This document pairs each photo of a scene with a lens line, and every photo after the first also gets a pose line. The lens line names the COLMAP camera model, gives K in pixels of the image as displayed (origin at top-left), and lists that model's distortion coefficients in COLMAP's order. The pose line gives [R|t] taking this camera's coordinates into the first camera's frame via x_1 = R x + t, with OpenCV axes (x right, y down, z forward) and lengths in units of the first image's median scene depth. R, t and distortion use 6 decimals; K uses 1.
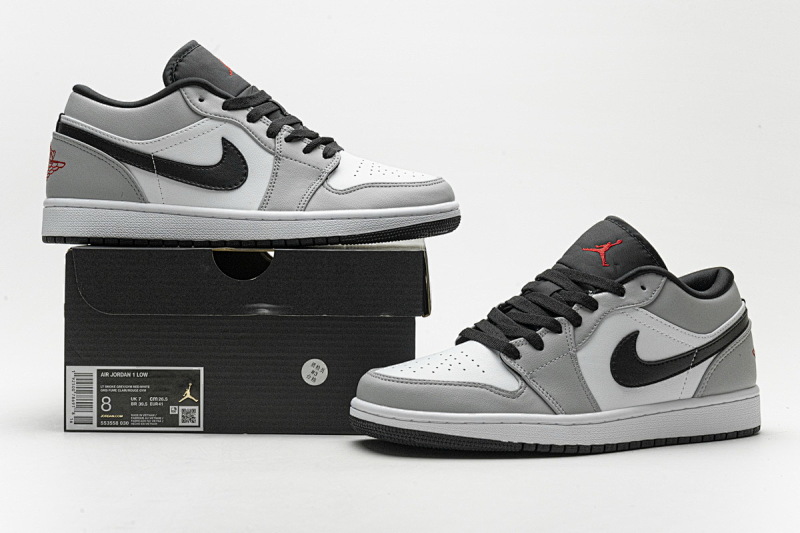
lens RADIAL K [[1570.4, 0, 401.0], [0, 1570.4, 261.8], [0, 0, 1]] dist [0.008233, 0.000000]
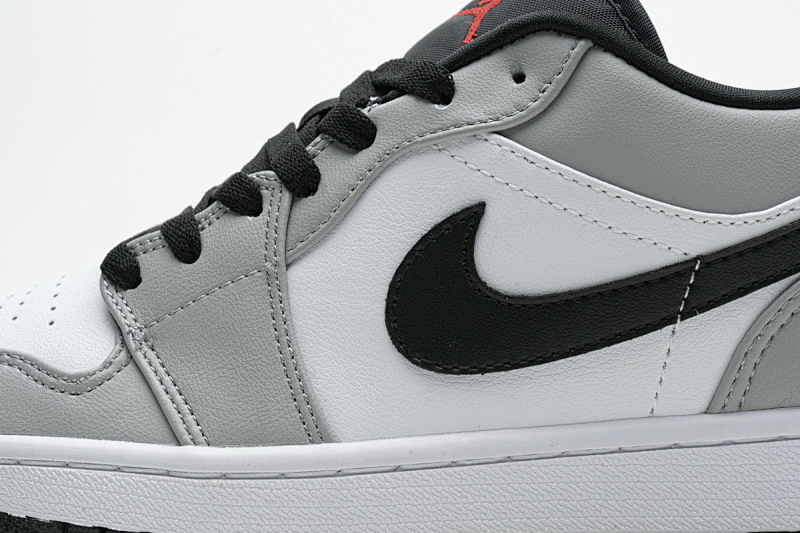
lens RADIAL K [[1519.0, 0, 386.2], [0, 1519.0, 269.9], [0, 0, 1]] dist [0.010636, 0.000000]
pose [[0.861568, -0.026344, -0.506958, 0.298356], [0.012061, 0.999433, -0.031438, 0.068601], [0.507499, 0.020971, 0.861397, 0.721516]]
